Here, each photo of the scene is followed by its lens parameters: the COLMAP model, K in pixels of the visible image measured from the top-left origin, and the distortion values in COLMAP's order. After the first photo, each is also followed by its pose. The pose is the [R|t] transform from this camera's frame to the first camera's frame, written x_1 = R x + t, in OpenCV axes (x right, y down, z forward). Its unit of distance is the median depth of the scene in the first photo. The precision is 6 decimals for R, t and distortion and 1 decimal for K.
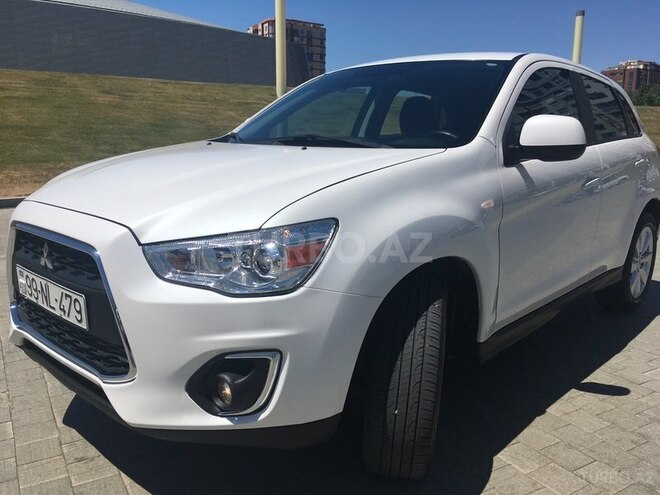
lens RADIAL K [[557.6, 0, 330.0], [0, 557.6, 247.5], [0, 0, 1]] dist [0.080865, -0.121996]
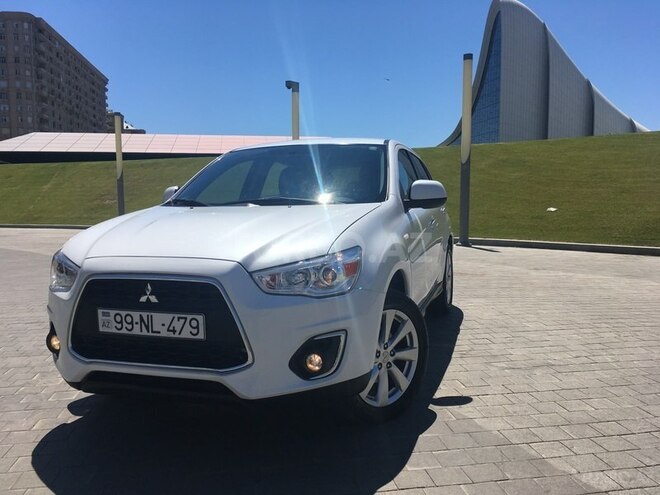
lens RADIAL K [[557.6, 0, 330.0], [0, 557.6, 247.5], [0, 0, 1]] dist [0.080865, -0.121996]
pose [[0.908023, -0.073117, 0.412491, -0.557712], [0.117870, 0.989463, -0.084078, 0.059567], [-0.401997, 0.124965, 0.907073, -0.325311]]
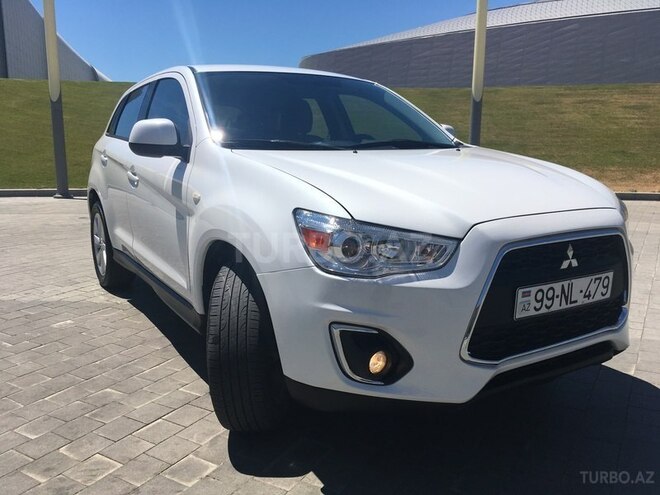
lens RADIAL K [[557.6, 0, 330.0], [0, 557.6, 247.5], [0, 0, 1]] dist [0.080865, -0.121996]
pose [[0.270320, -0.202010, 0.941339, -1.393491], [0.196737, 0.968699, 0.151385, -0.217106], [-0.942455, 0.144274, 0.301601, 0.944123]]
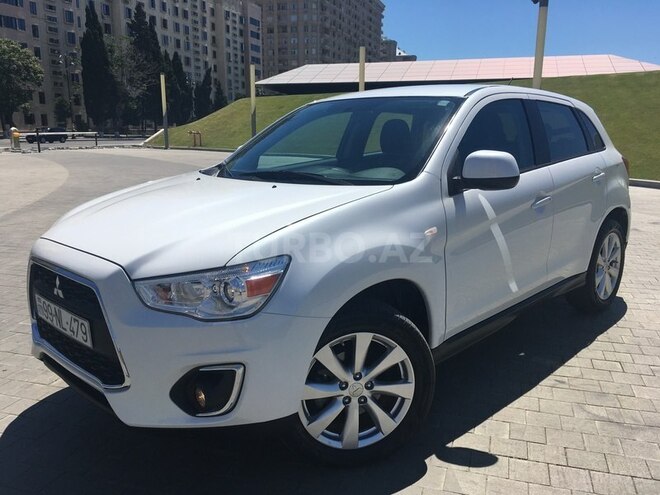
lens RADIAL K [[557.6, 0, 330.0], [0, 557.6, 247.5], [0, 0, 1]] dist [0.080865, -0.121996]
pose [[0.999211, -0.020193, -0.034187, 0.110780], [0.020560, 0.999734, 0.010434, -0.060621], [0.033967, -0.011128, 0.999361, -0.173024]]
